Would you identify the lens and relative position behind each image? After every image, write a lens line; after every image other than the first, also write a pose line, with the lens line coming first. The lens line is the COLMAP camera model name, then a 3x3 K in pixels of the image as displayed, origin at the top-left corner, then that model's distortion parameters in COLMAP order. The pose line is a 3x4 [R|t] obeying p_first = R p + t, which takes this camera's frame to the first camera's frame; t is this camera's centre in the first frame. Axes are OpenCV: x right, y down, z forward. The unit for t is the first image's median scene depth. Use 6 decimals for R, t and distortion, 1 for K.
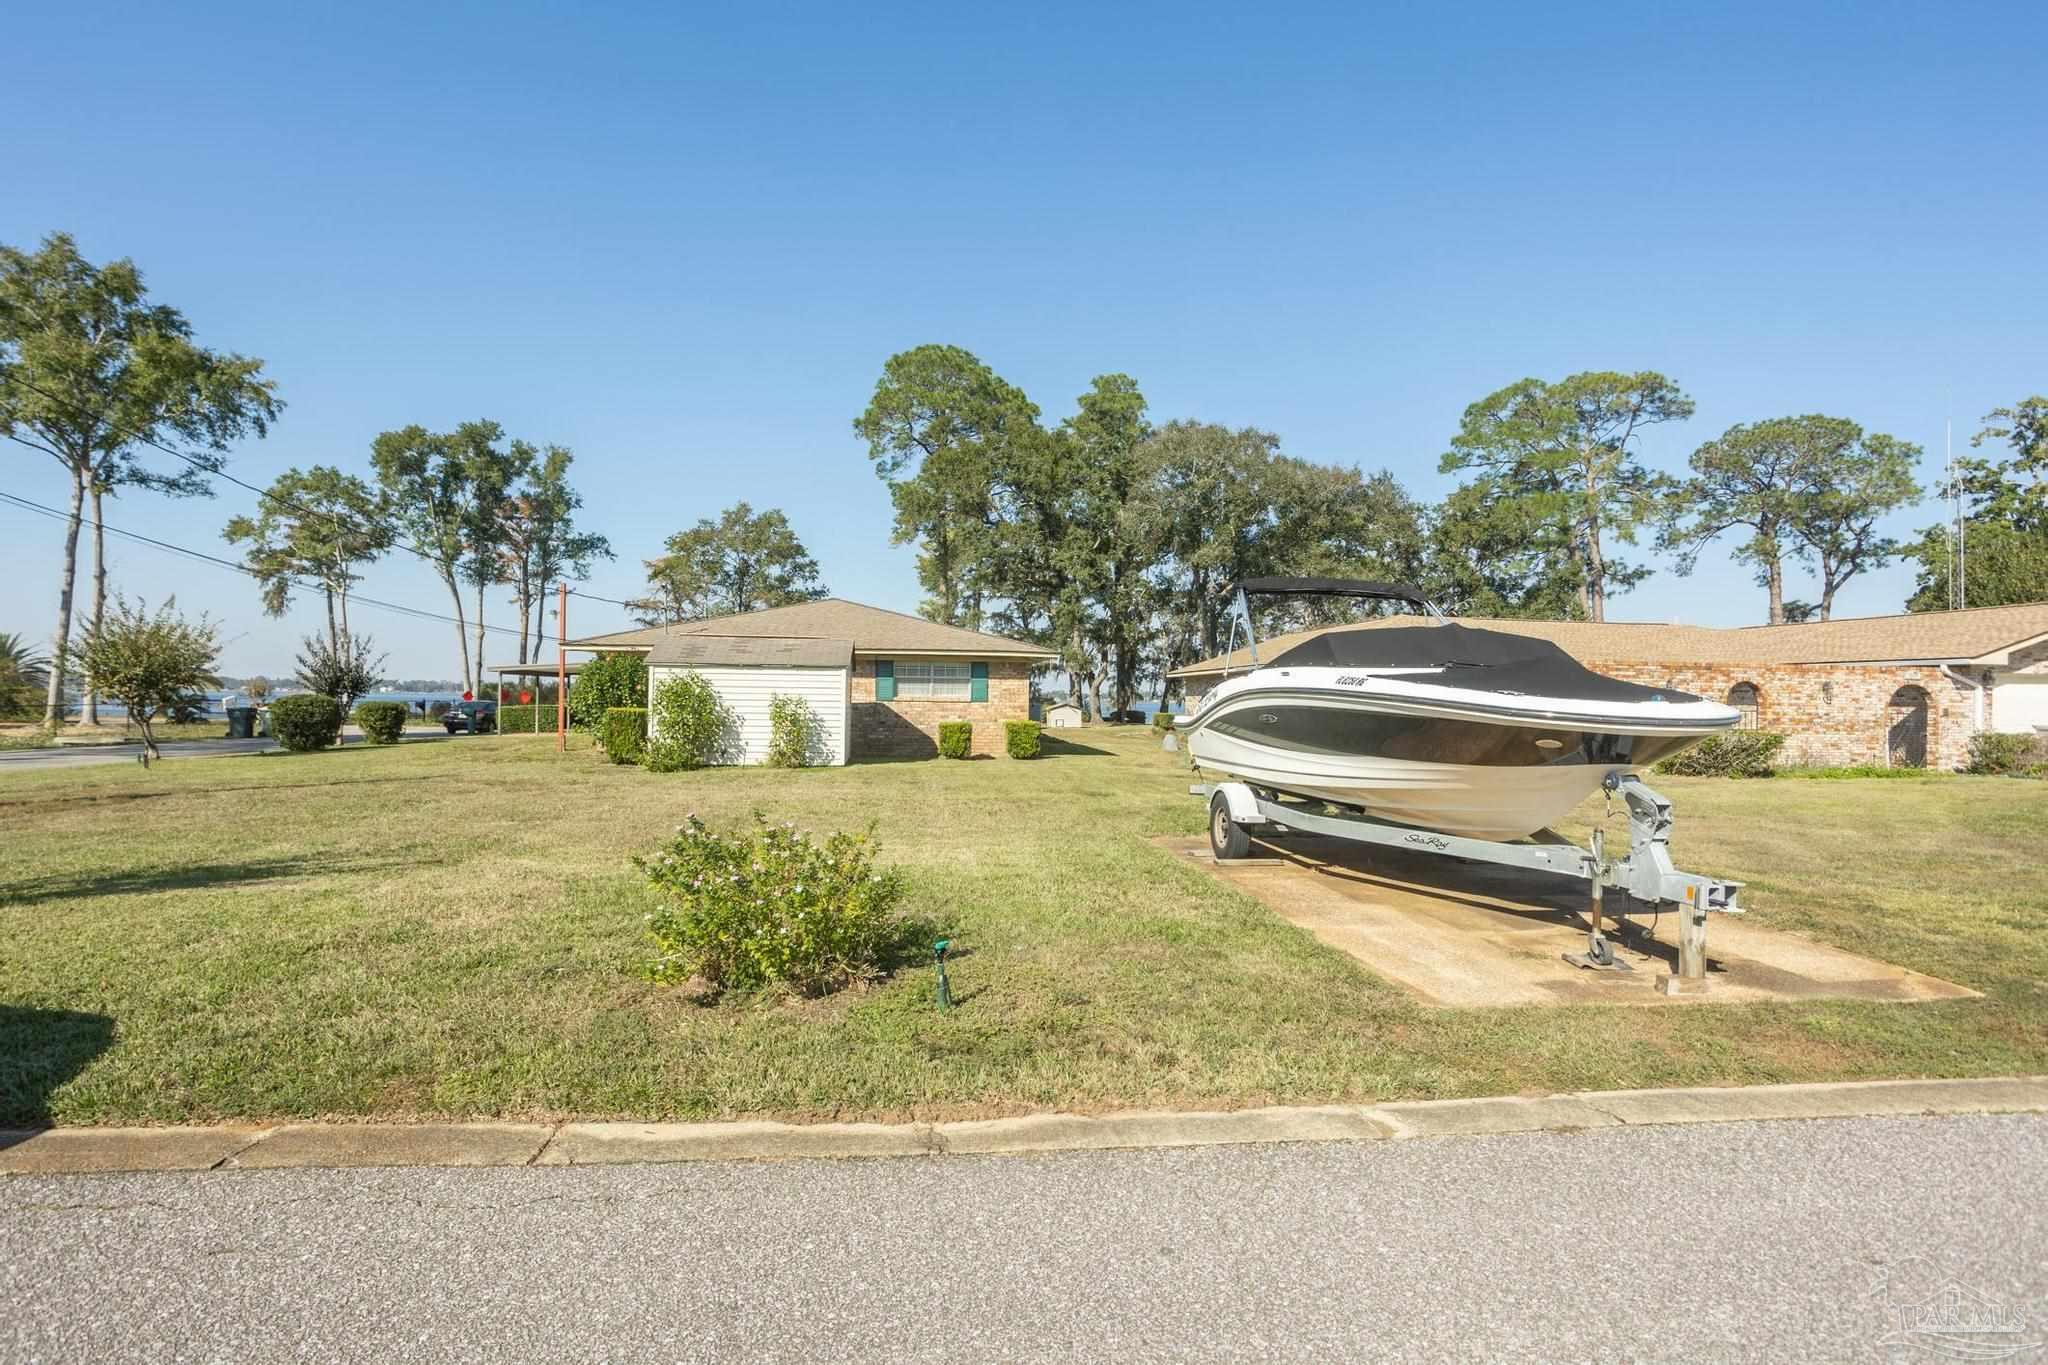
lens RADIAL K [[1020.0, 0, 1017.4], [0, 1020.0, 688.0], [0, 0, 1]] dist [-0.047290, 0.033319]
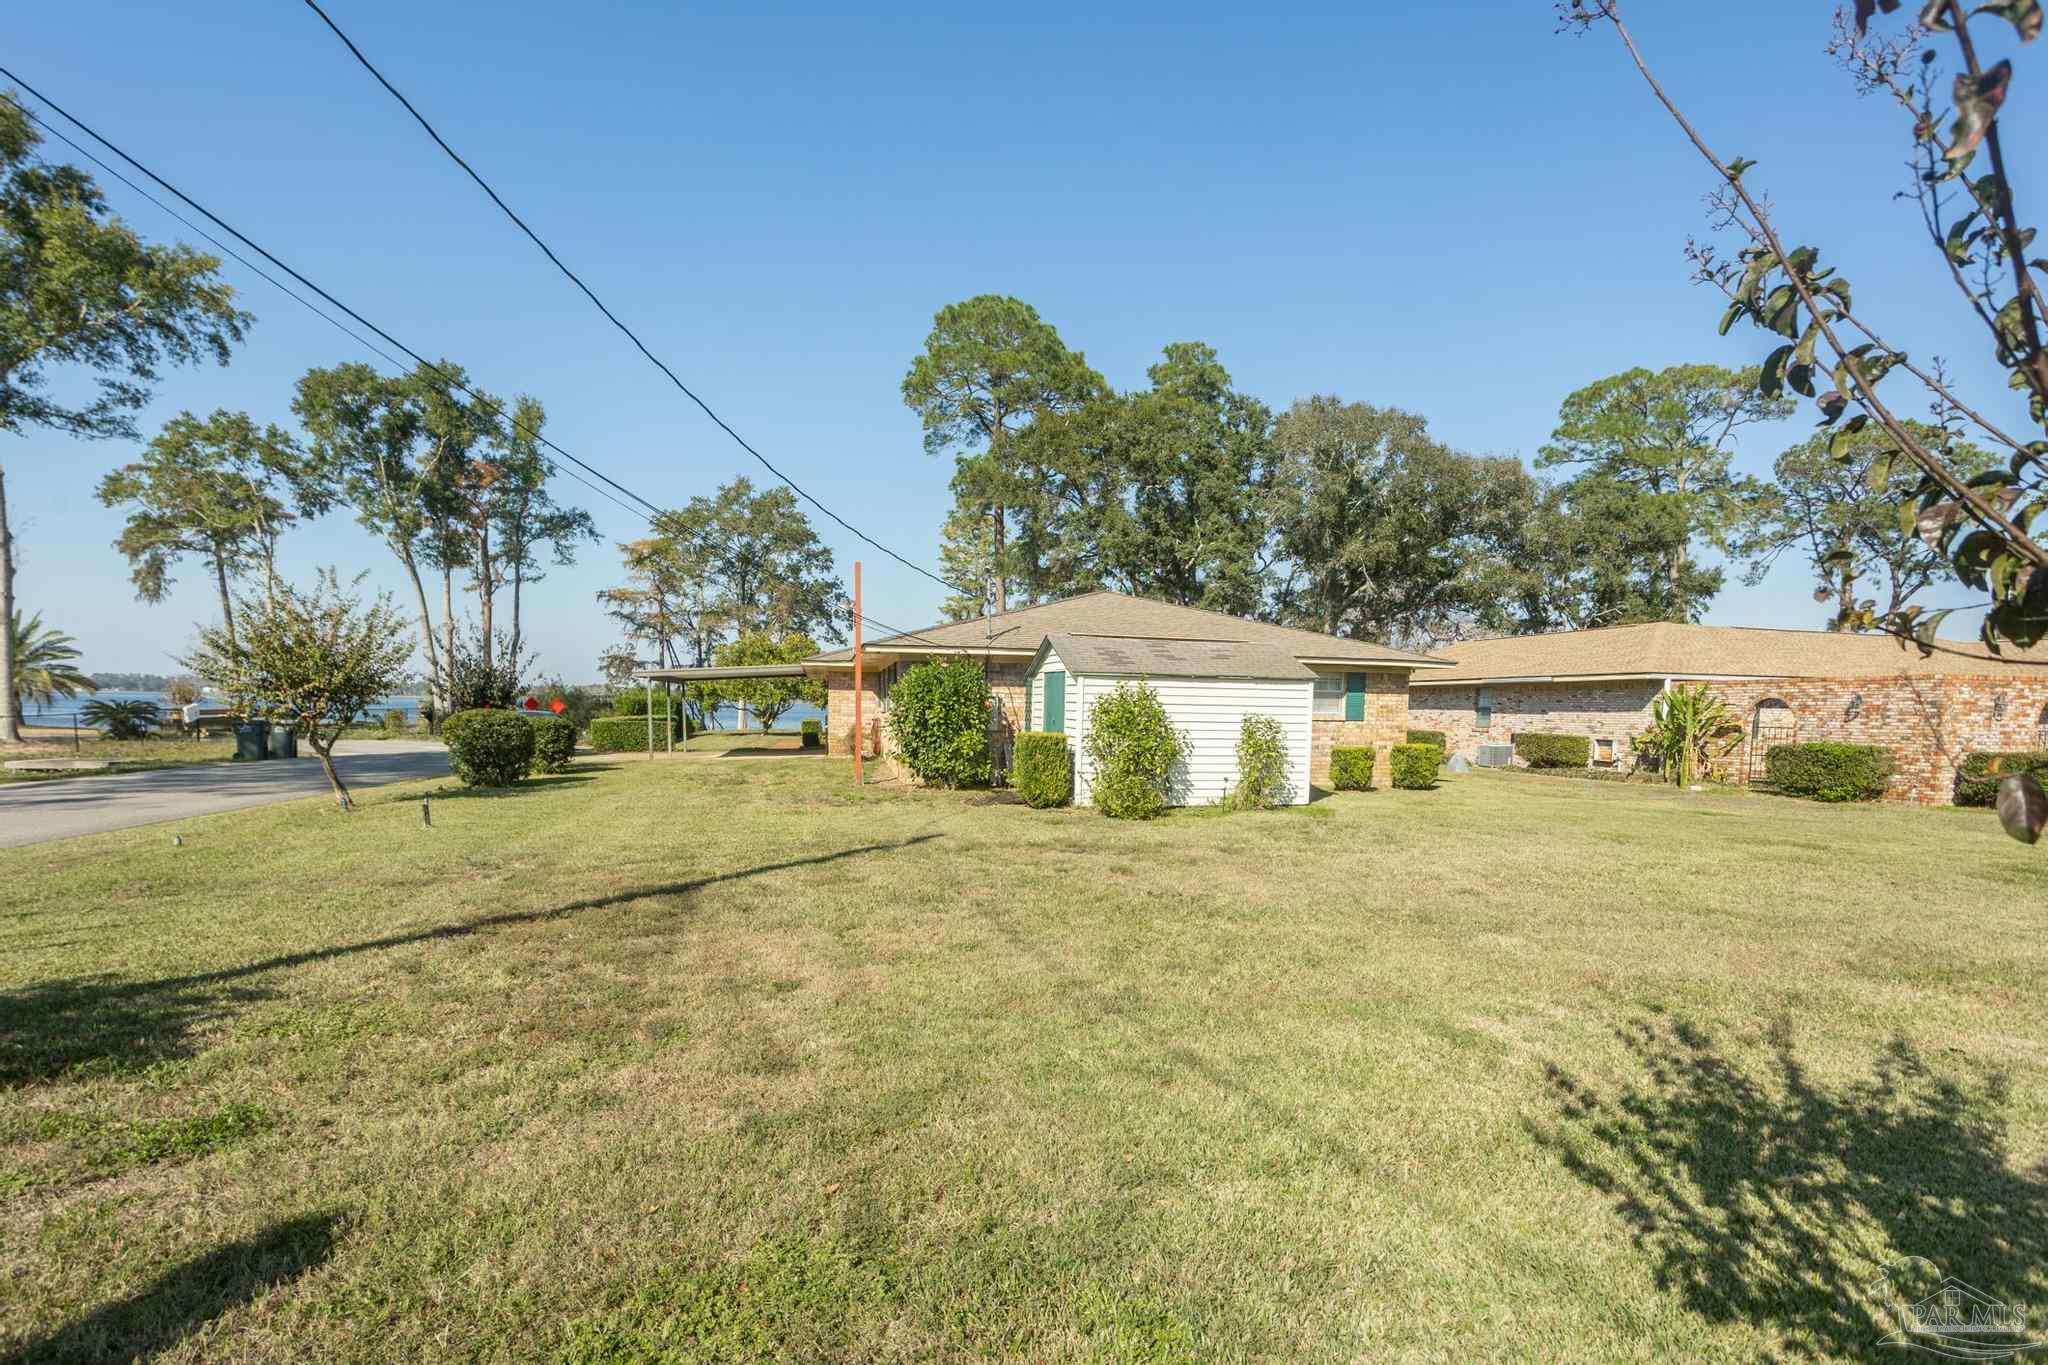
lens RADIAL K [[1066.7, 0, 1074.1], [0, 1066.7, 805.1], [0, 0, 1]] dist [-0.031585, 0.020688]
pose [[0.991476, -0.007168, 0.130096, -0.135351], [-0.006563, 0.994471, 0.104809, -0.002814], [-0.130128, -0.104769, 0.985946, 0.058561]]
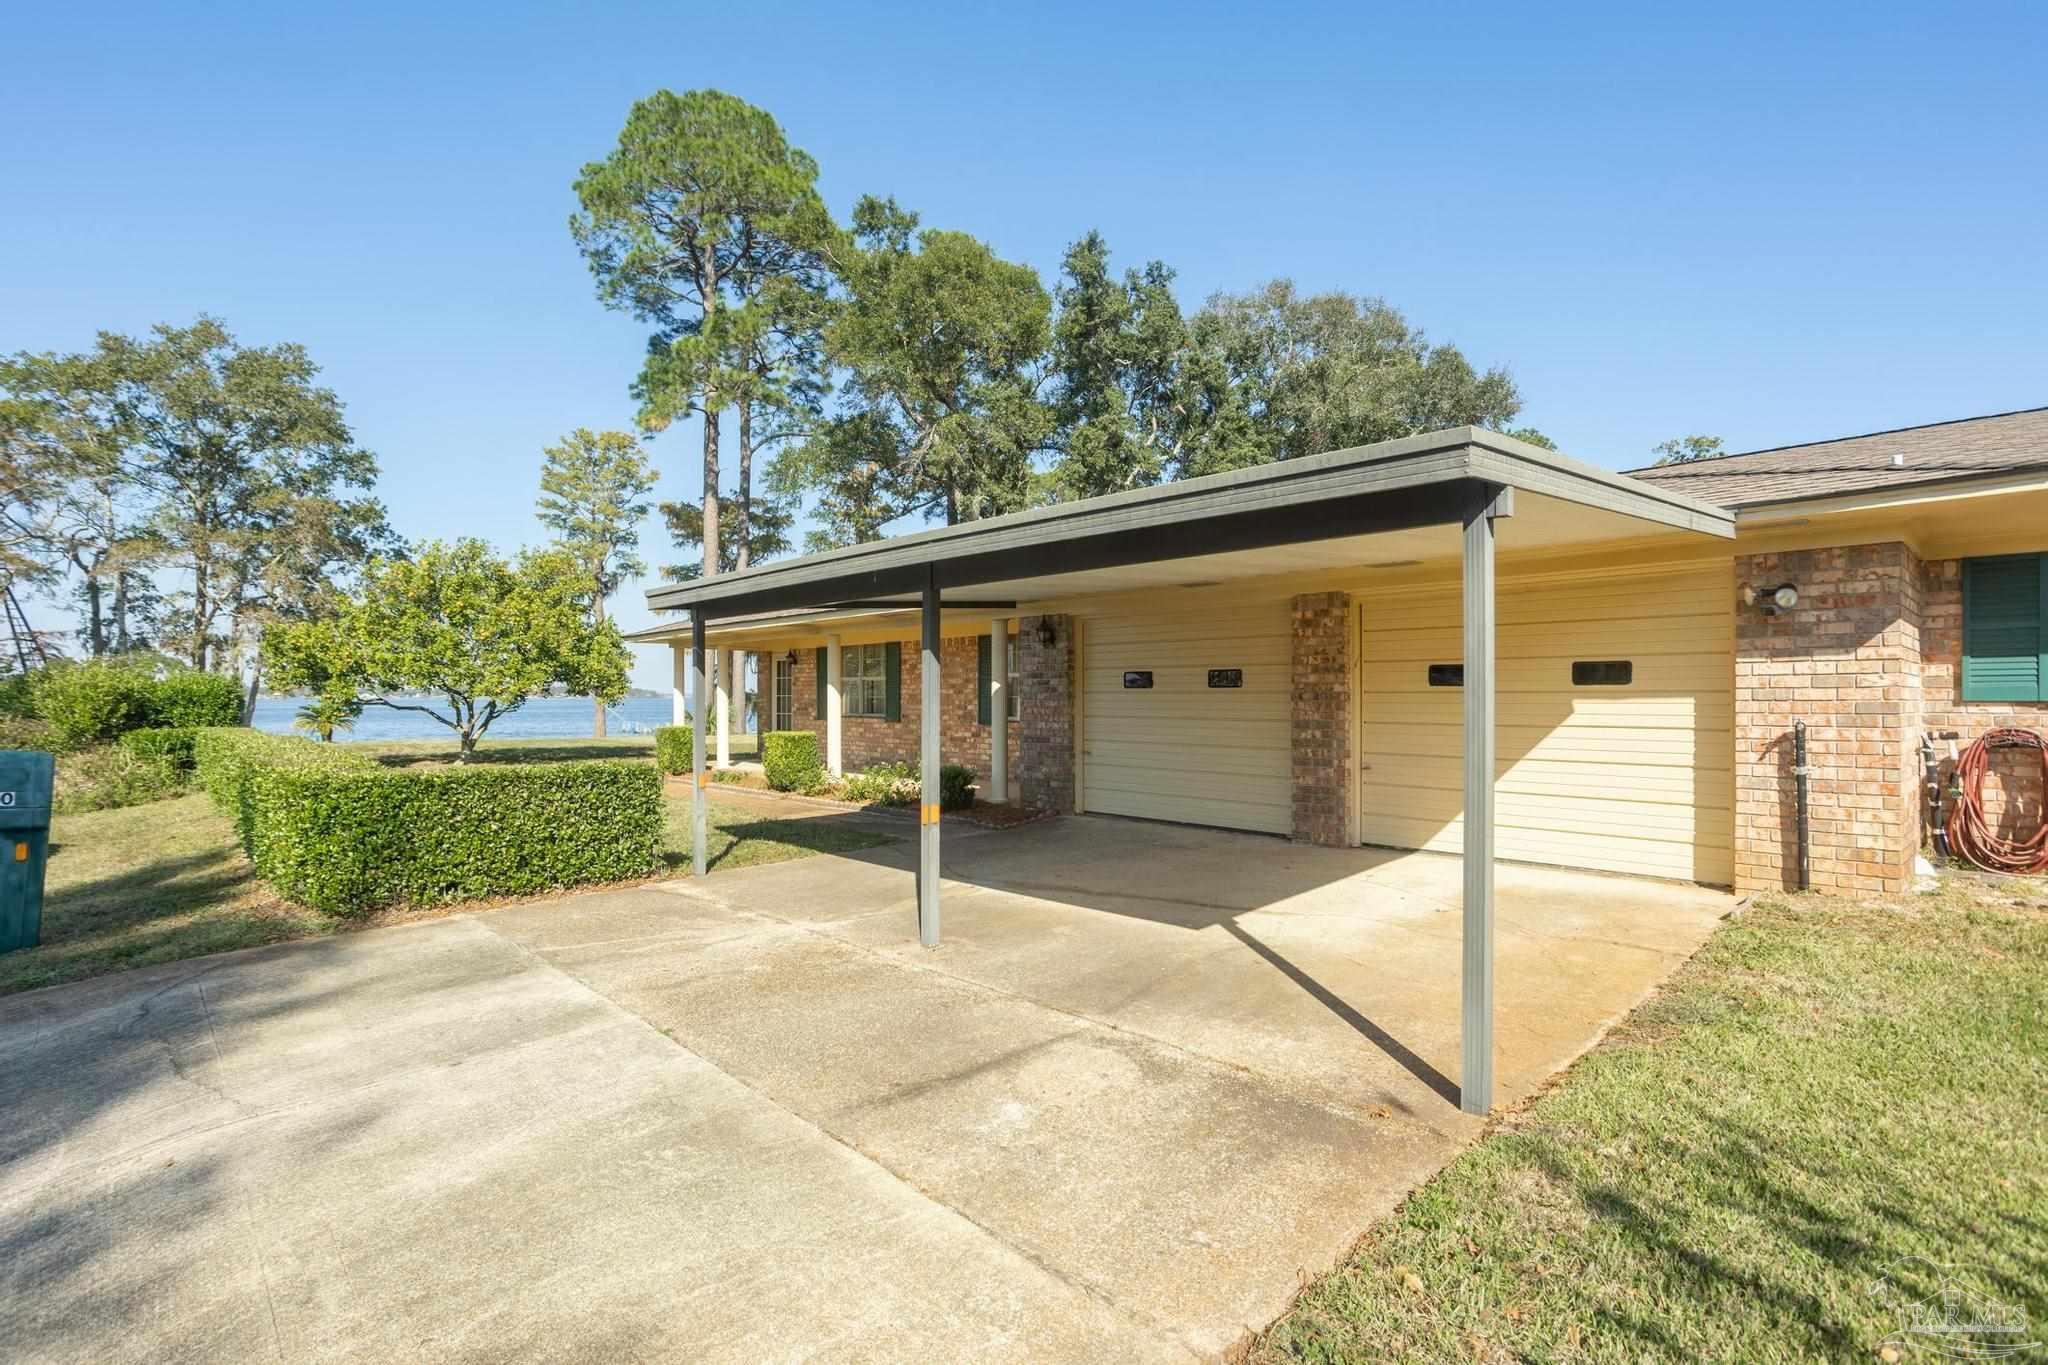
lens RADIAL K [[1007.9, 0, 1024.0], [0, 1007.9, 682.5], [0, 0, 1]] dist [-0.047651, 0.026266]
pose [[0.802096, -0.002536, 0.597190, -0.289004], [0.002817, 0.999996, 0.000462, 0.002243], [-0.597188, 0.001312, 0.802100, 0.431397]]
